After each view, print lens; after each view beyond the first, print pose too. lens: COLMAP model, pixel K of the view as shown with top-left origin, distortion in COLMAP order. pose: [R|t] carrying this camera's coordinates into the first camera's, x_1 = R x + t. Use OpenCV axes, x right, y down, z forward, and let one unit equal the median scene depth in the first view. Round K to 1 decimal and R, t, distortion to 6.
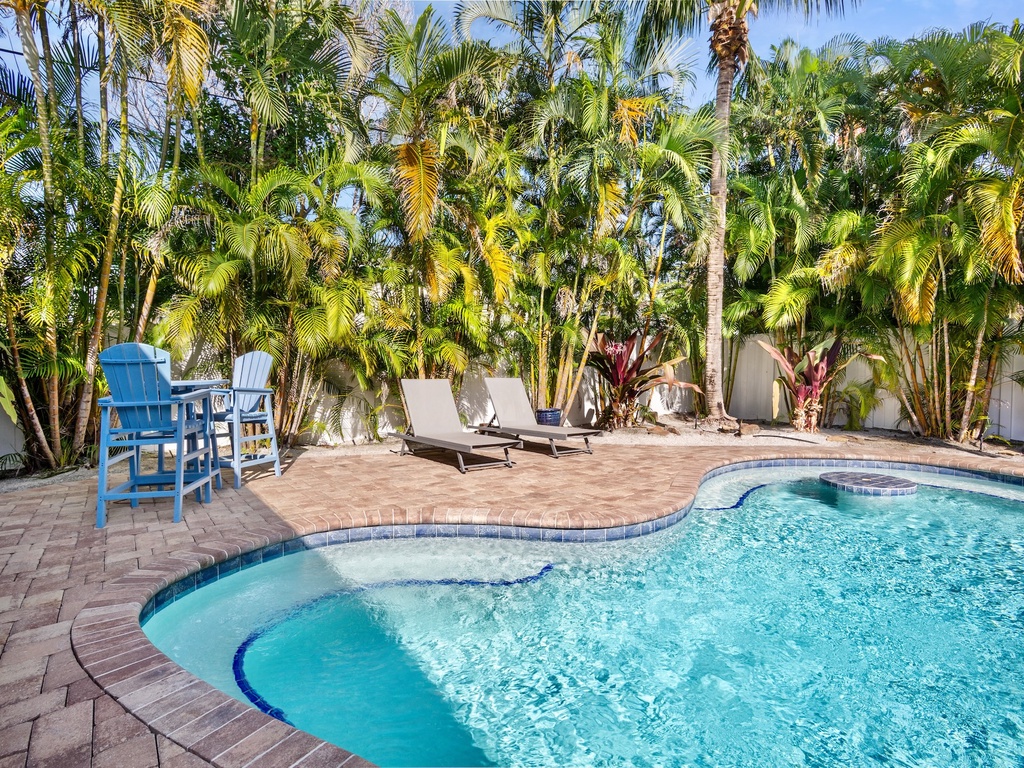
lens RADIAL K [[561.1, 0, 511.7], [0, 561.1, 360.5], [0, 0, 1]] dist [-0.002334, -0.000032]
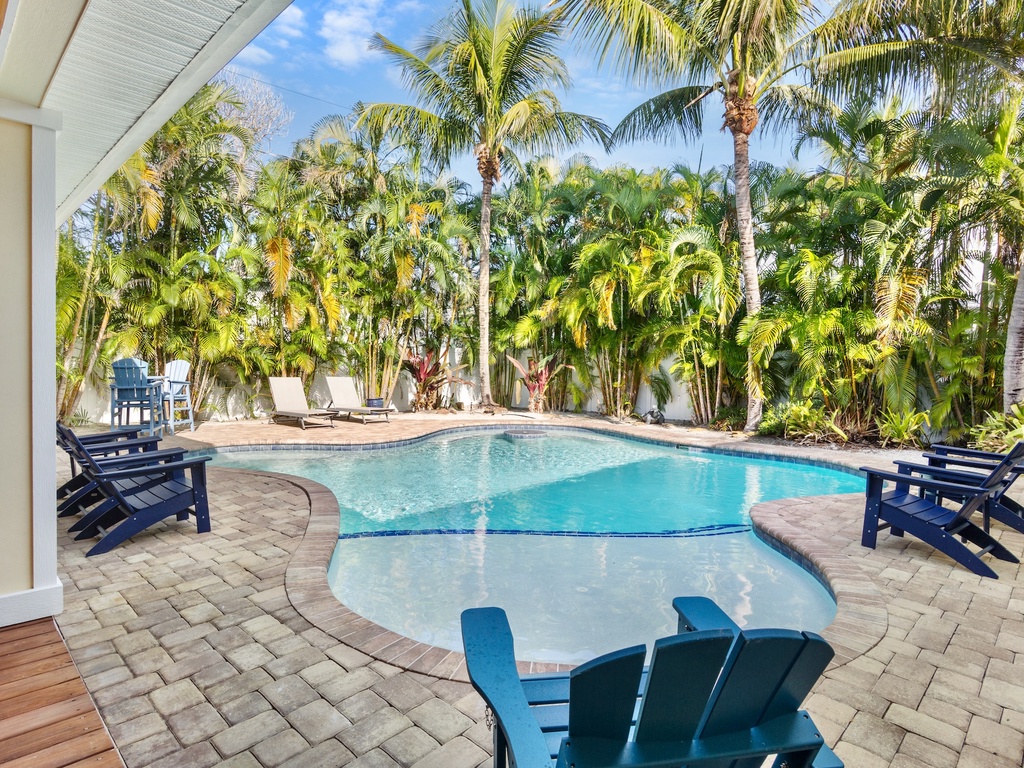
lens RADIAL K [[586.6, 0, 507.8], [0, 586.6, 369.8], [0, 0, 1]] dist [0.000241, 0.000046]
pose [[0.984792, 0.011311, 0.173370, 0.178666], [-0.014040, 0.999796, 0.014523, -0.020901], [-0.173170, -0.016736, 0.984750, -0.742986]]
